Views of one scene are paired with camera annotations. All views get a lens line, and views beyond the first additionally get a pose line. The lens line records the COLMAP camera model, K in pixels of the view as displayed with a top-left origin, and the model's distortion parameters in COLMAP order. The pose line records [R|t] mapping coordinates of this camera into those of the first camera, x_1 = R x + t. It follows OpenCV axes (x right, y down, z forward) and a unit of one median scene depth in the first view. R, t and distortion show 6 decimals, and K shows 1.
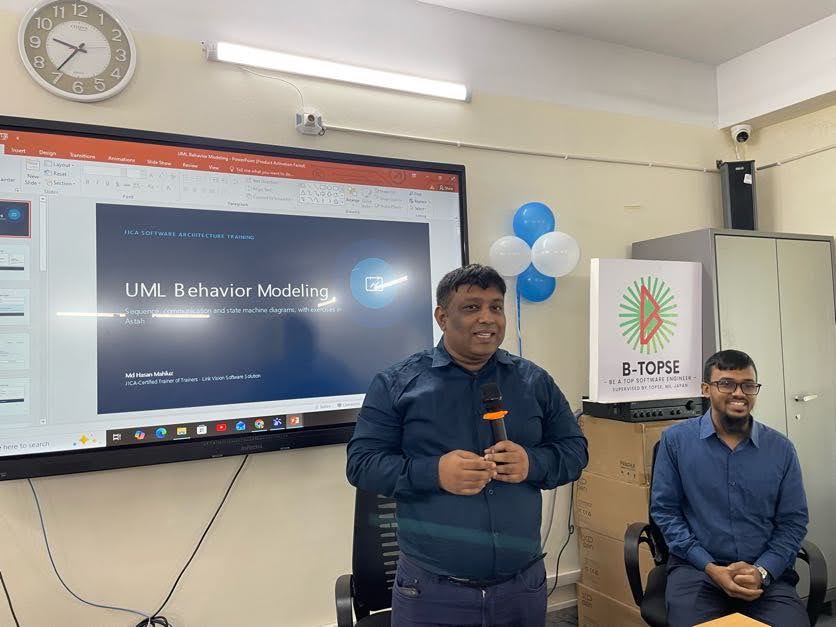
lens RADIAL K [[658.3, 0, 424.1], [0, 658.3, 315.0], [0, 0, 1]] dist [0.063781, -0.047191]
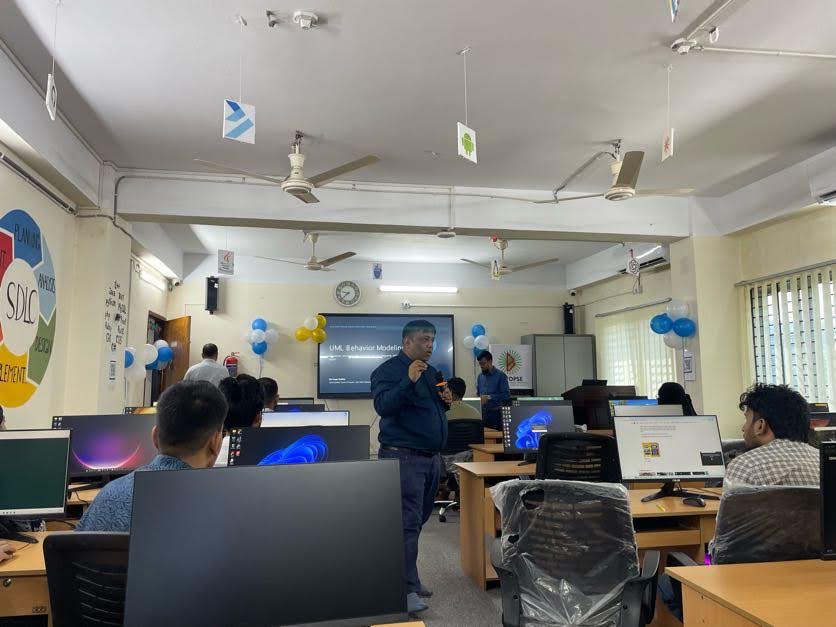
lens RADIAL K [[658.3, 0, 419.9], [0, 658.3, 314.4], [0, 0, 1]] dist [0.063781, -0.047191]
pose [[0.967292, -0.011463, -0.253406, 0.793290], [-0.008016, 0.997098, -0.075702, 0.019259], [0.253539, 0.075257, 0.964393, -2.368472]]
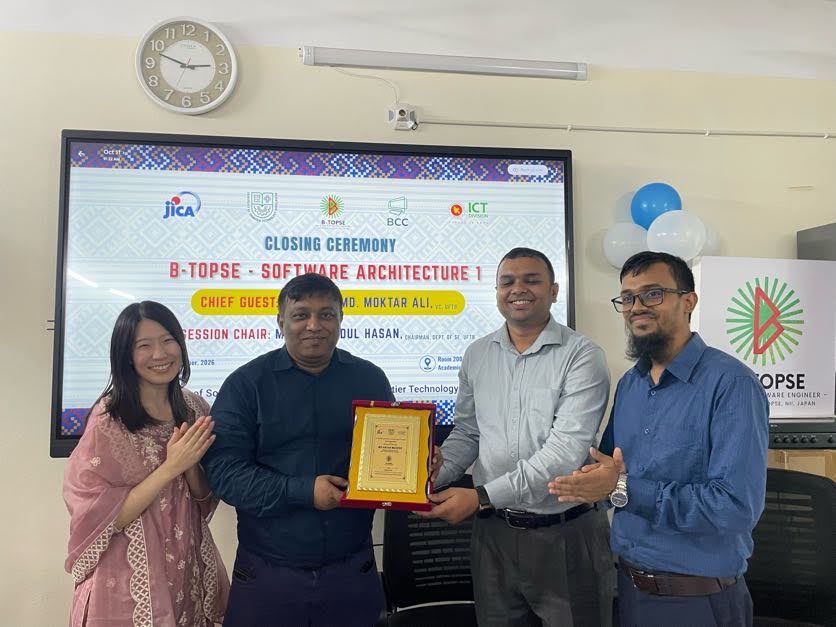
lens RADIAL K [[702.9, 0, 419.9], [0, 702.9, 320.9], [0, 0, 1]] dist [0.045371, -0.009887]
pose [[0.965148, 0.022635, -0.260726, 0.143879], [-0.019050, 0.999686, 0.016267, -0.006387], [0.261012, -0.010733, 0.965276, -0.020758]]
